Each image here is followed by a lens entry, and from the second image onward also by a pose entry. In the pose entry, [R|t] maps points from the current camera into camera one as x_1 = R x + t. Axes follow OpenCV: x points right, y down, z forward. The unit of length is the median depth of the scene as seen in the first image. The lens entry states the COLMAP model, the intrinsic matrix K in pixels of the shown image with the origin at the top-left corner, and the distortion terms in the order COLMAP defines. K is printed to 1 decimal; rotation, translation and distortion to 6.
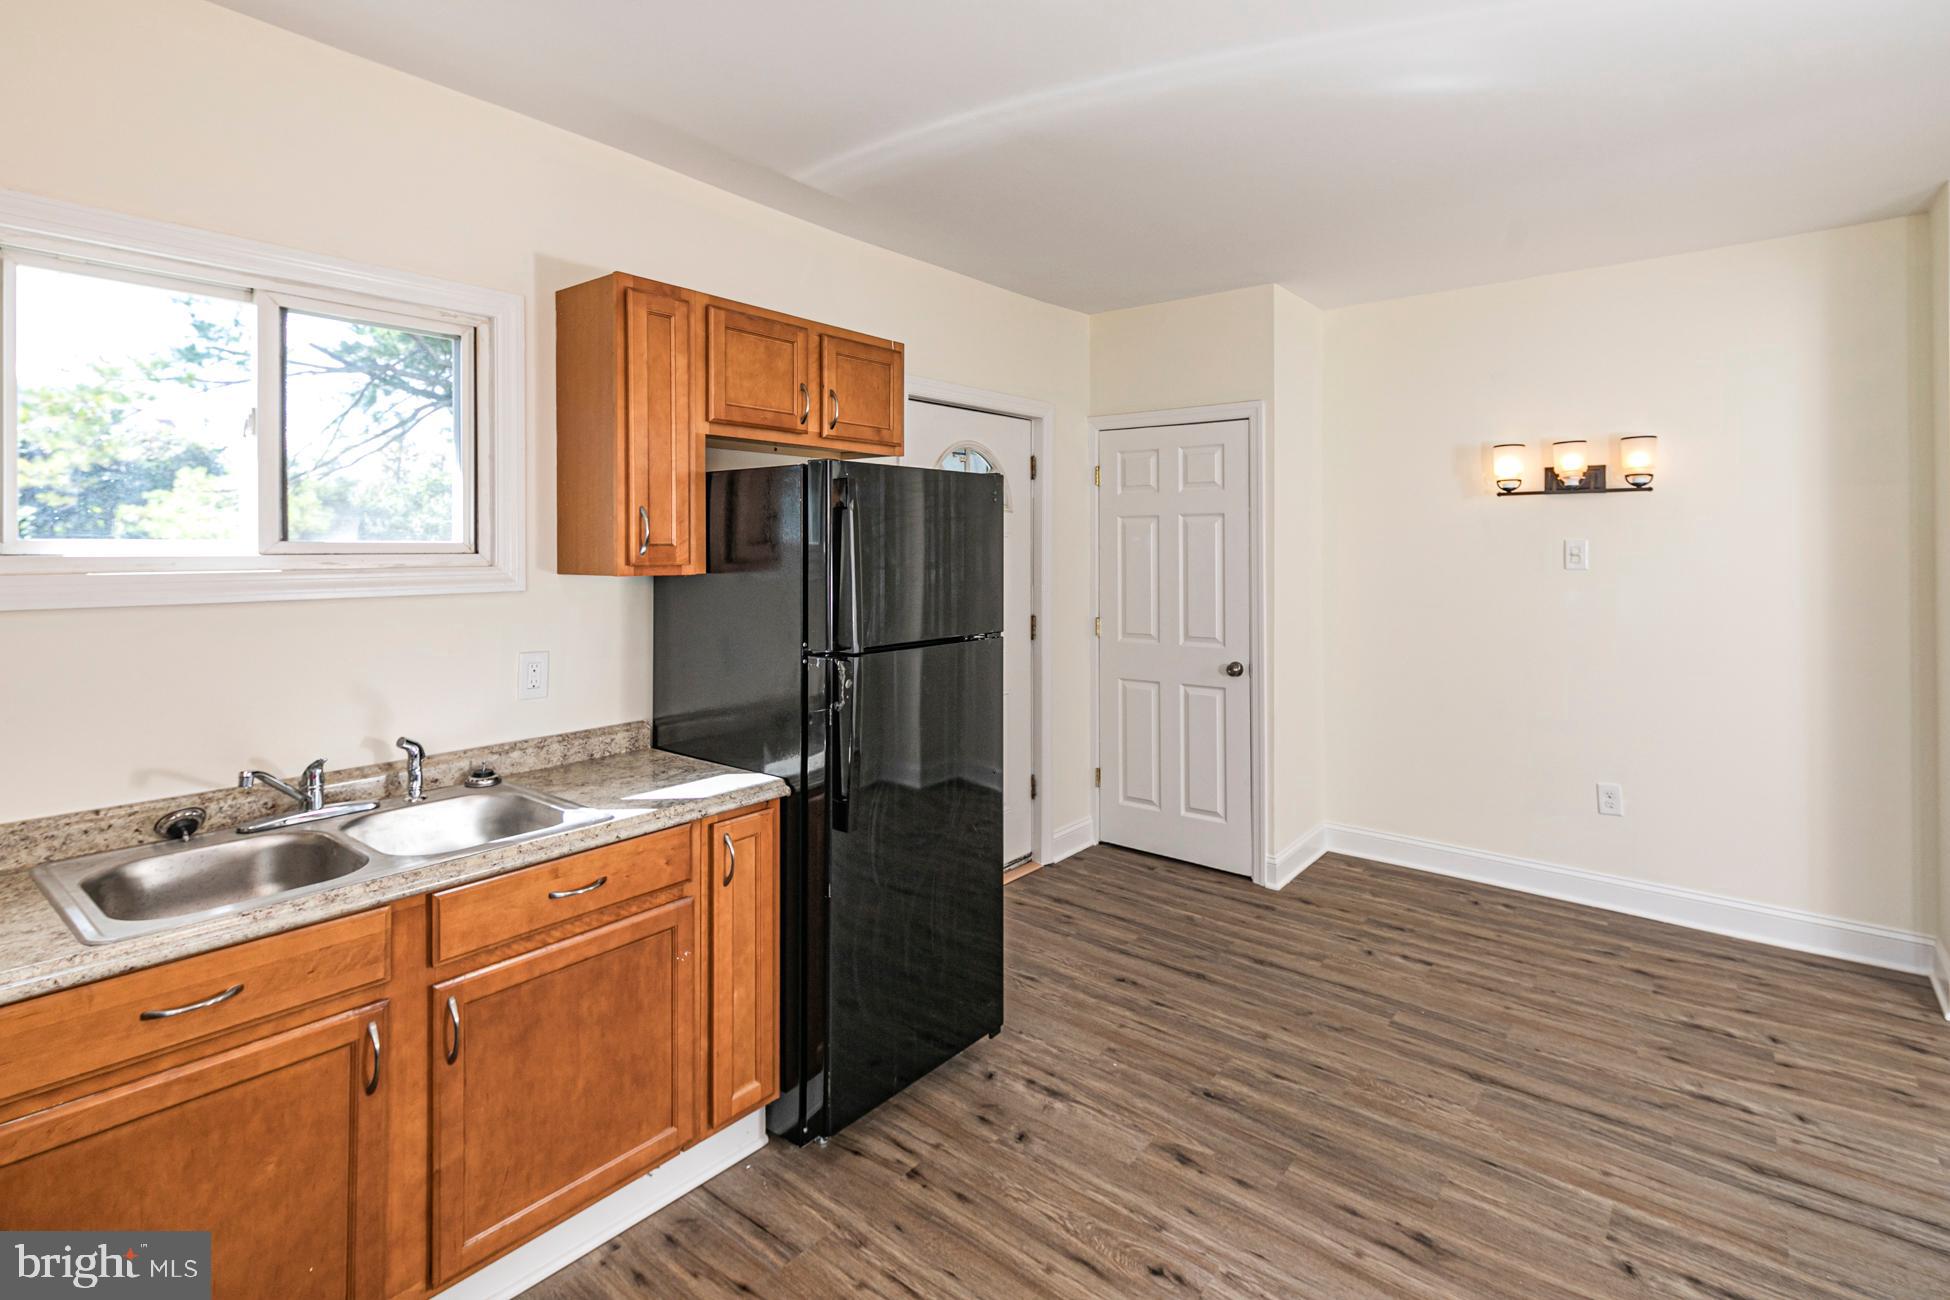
lens RADIAL K [[945.1, 0, 989.8], [0, 945.1, 552.5], [0, 0, 1]] dist [0.039212, -0.010447]
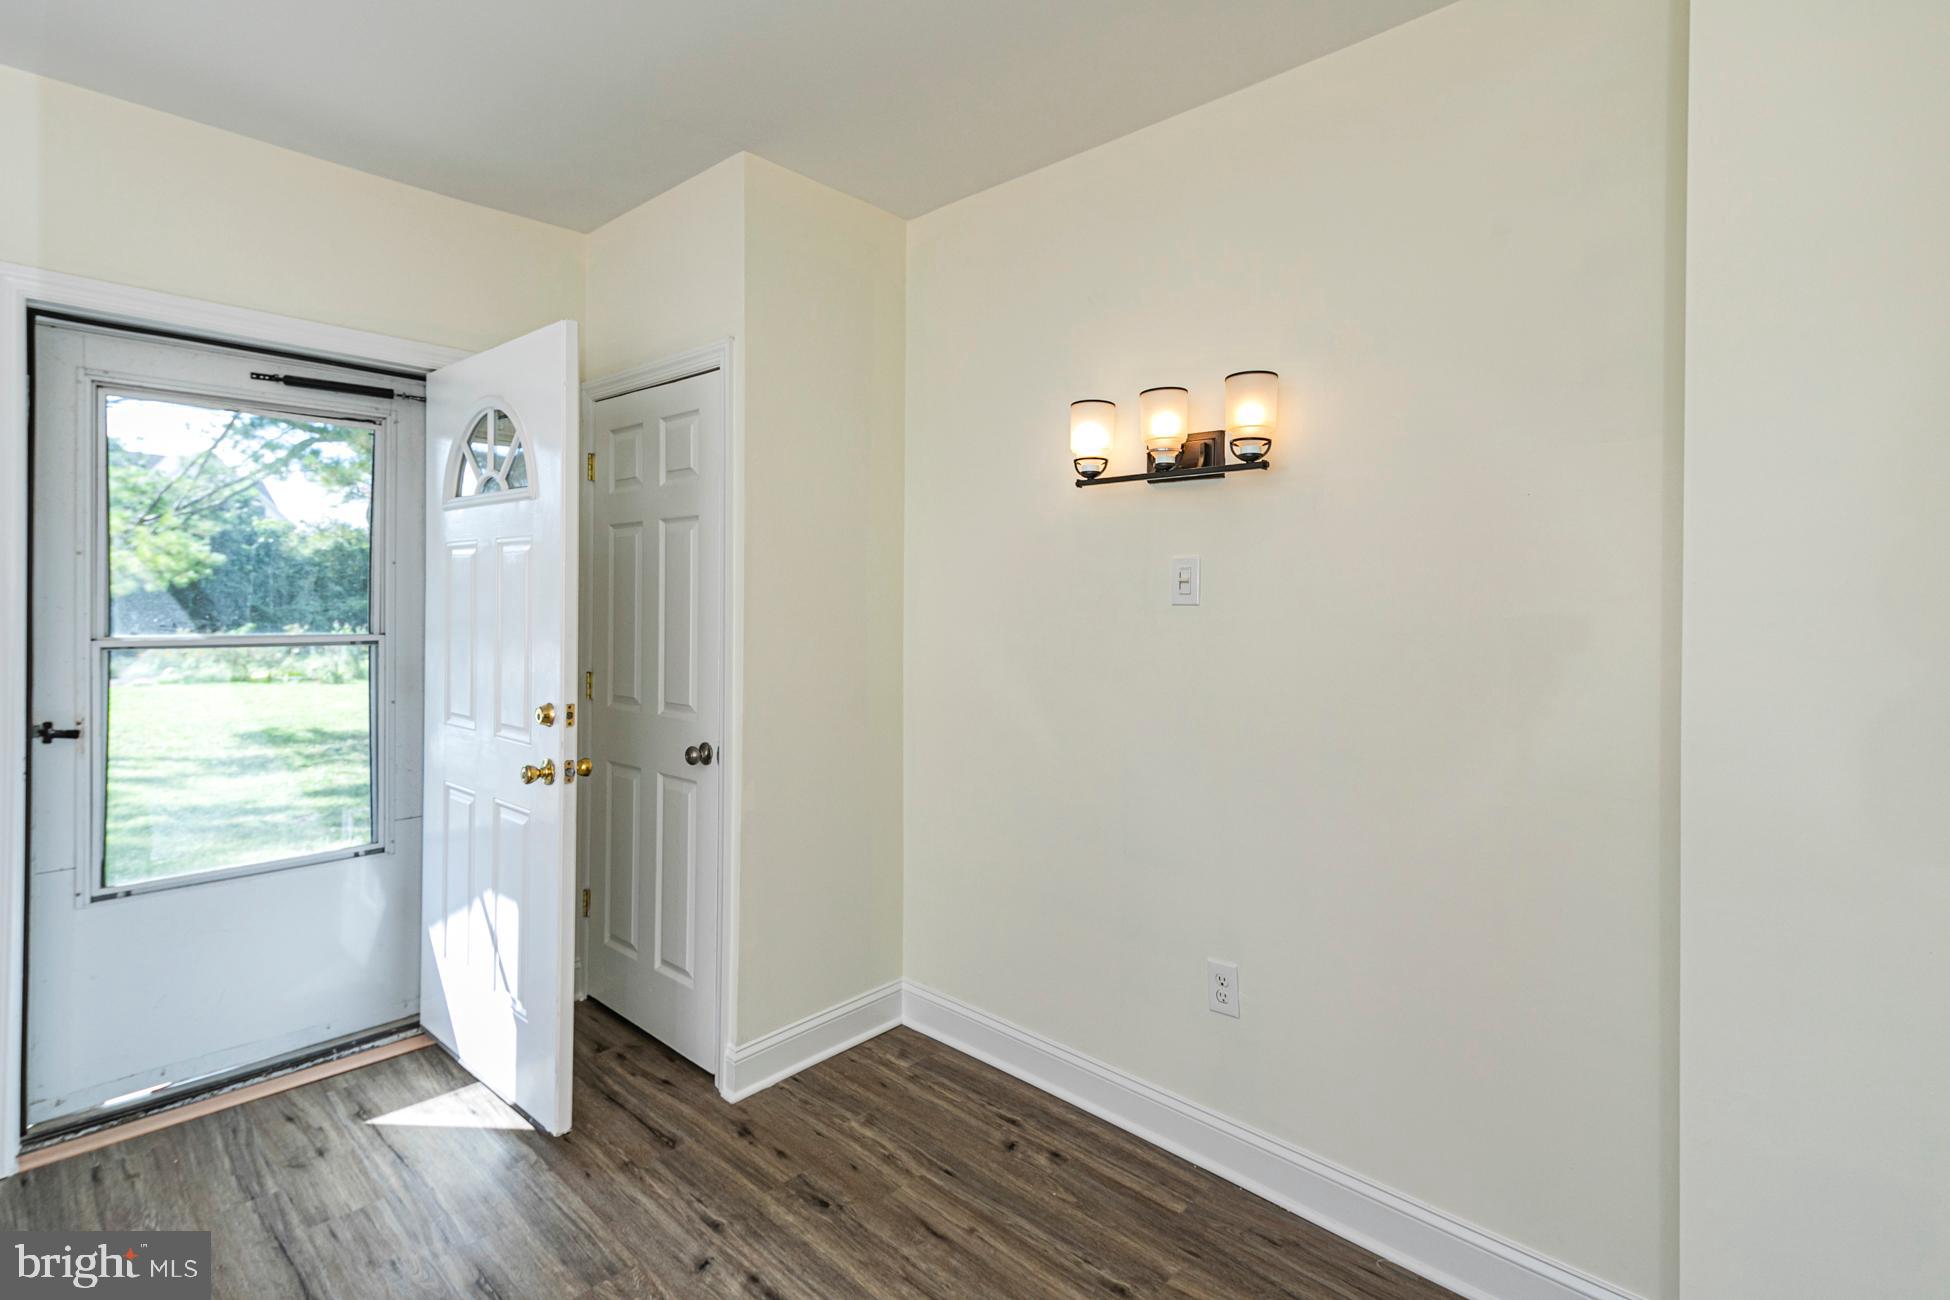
lens RADIAL K [[945.1, 0, 971.0], [0, 945.1, 608.5], [0, 0, 1]] dist [0.039212, -0.010447]
pose [[0.996649, 0.015180, -0.080378, 0.707532], [-0.015450, 0.999877, -0.002730, 0.032349], [0.080326, 0.003963, 0.996761, 0.523160]]
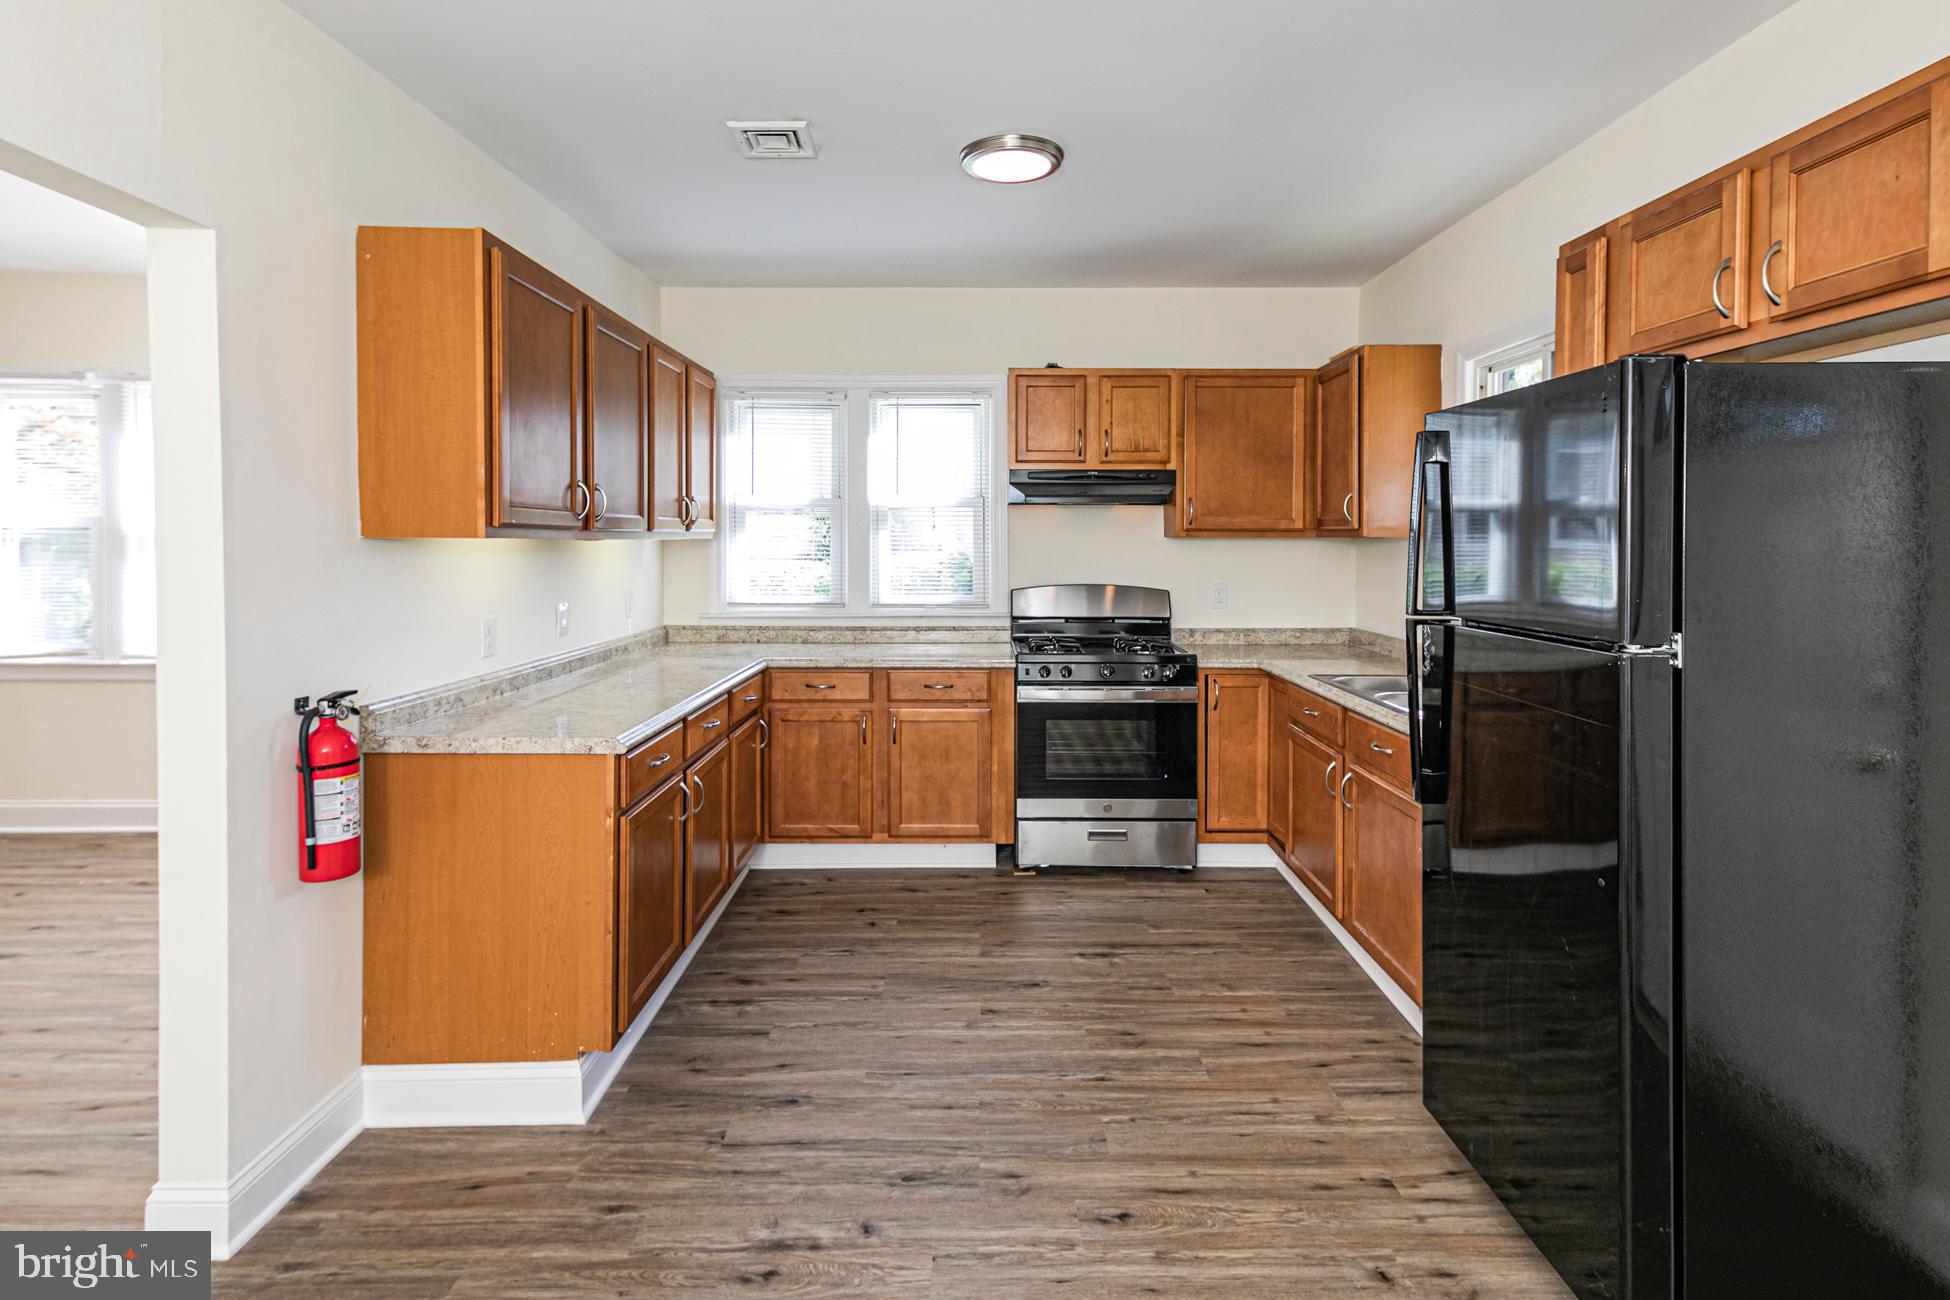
lens RADIAL K [[945.1, 0, 984.4], [0, 945.1, 573.4], [0, 0, 1]] dist [0.039212, -0.010447]
pose [[-0.776207, 0.023155, -0.630053, 0.618717], [-0.000406, 0.999307, 0.037226, 0.019141], [0.630478, 0.029151, -0.775659, 1.136487]]
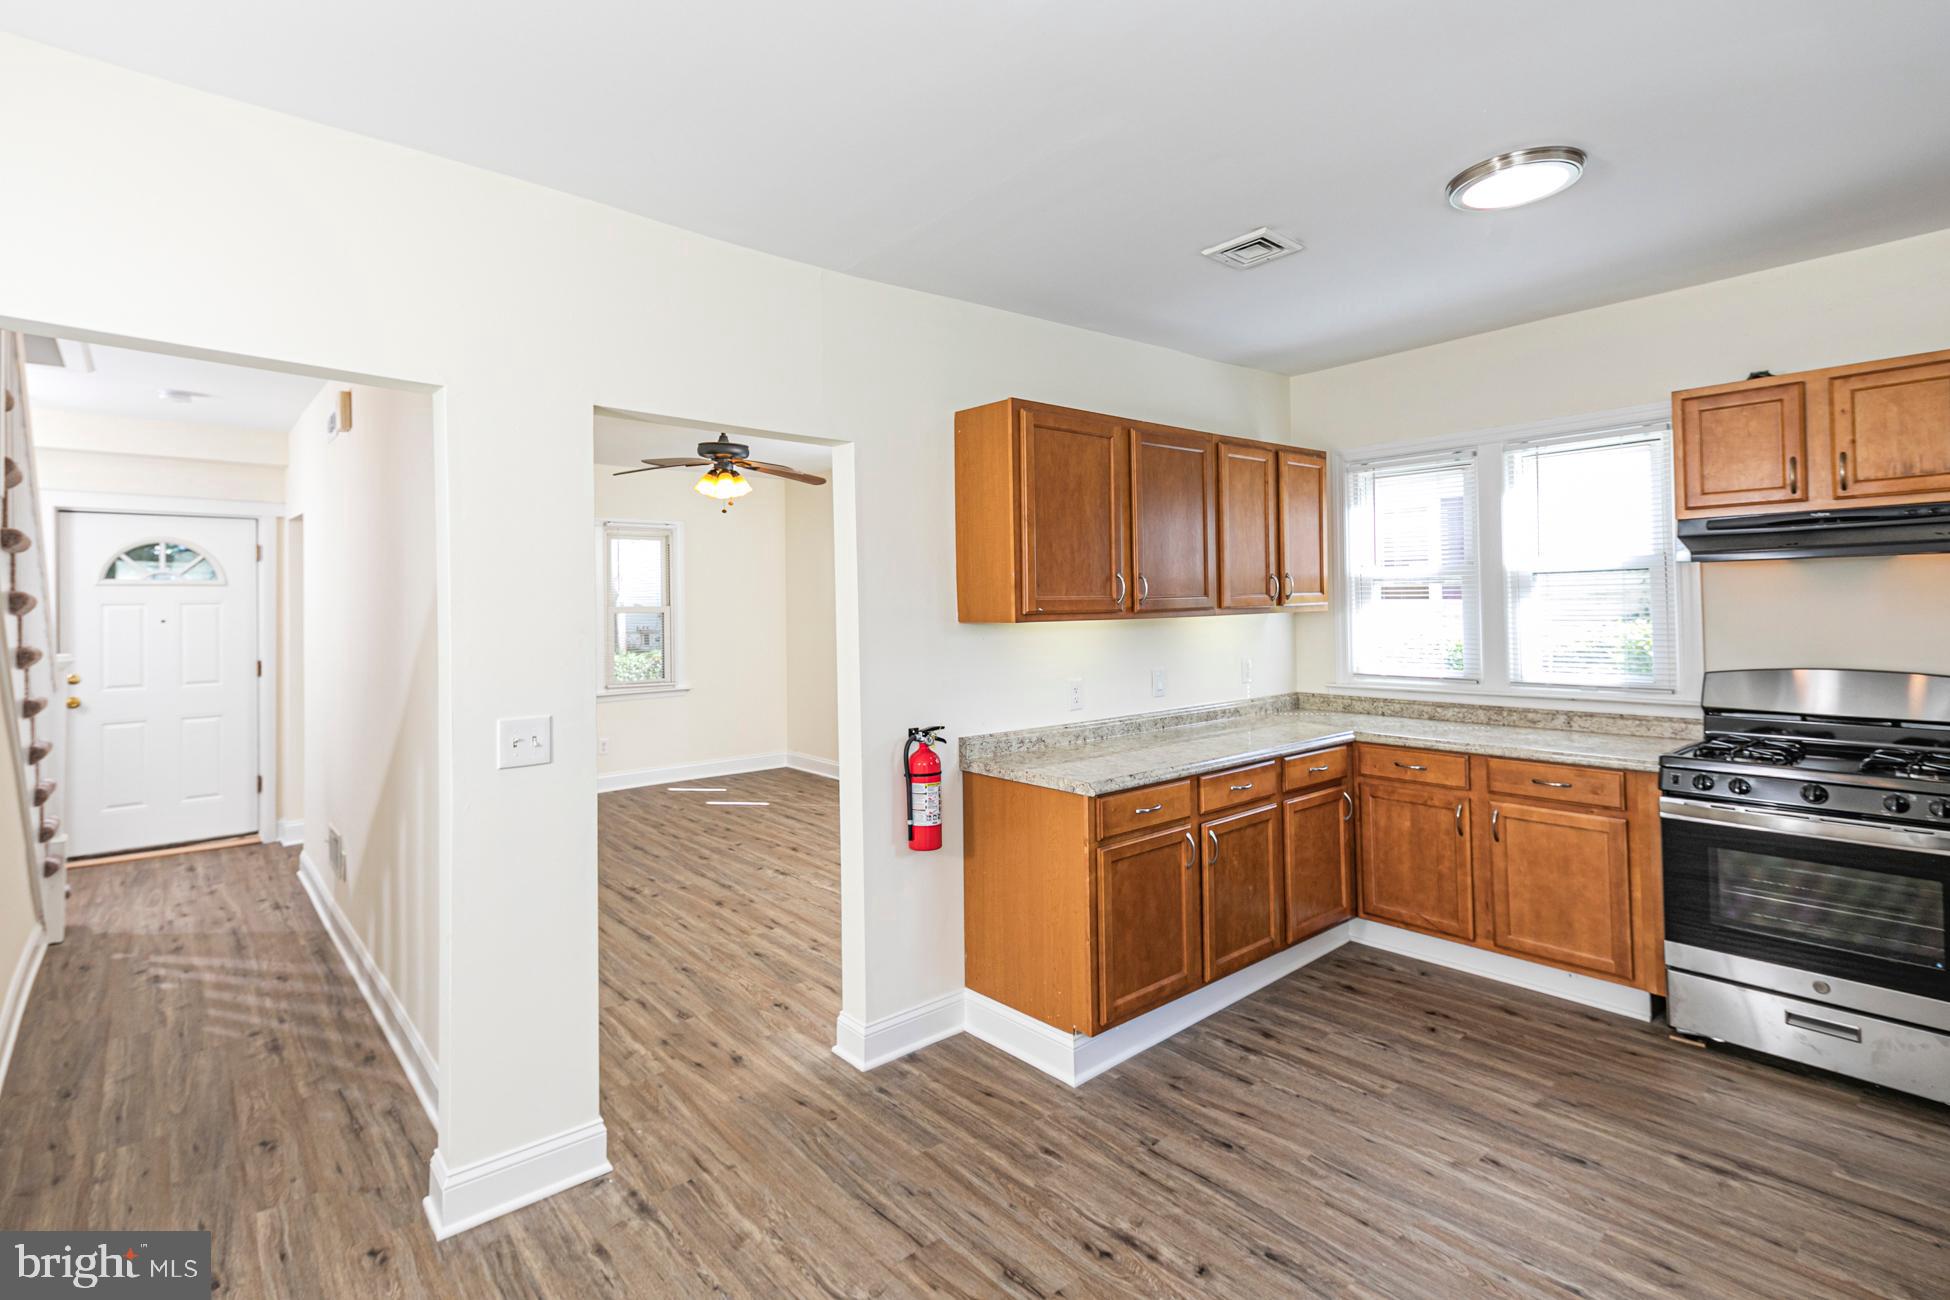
lens RADIAL K [[945.1, 0, 1000.8], [0, 945.1, 610.9], [0, 0, 1]] dist [0.039212, -0.010447]
pose [[-0.985255, 0.018392, 0.170098, 0.283566], [0.020189, 0.999757, 0.008844, -0.002652], [-0.169894, 0.012148, -0.985387, 1.310093]]
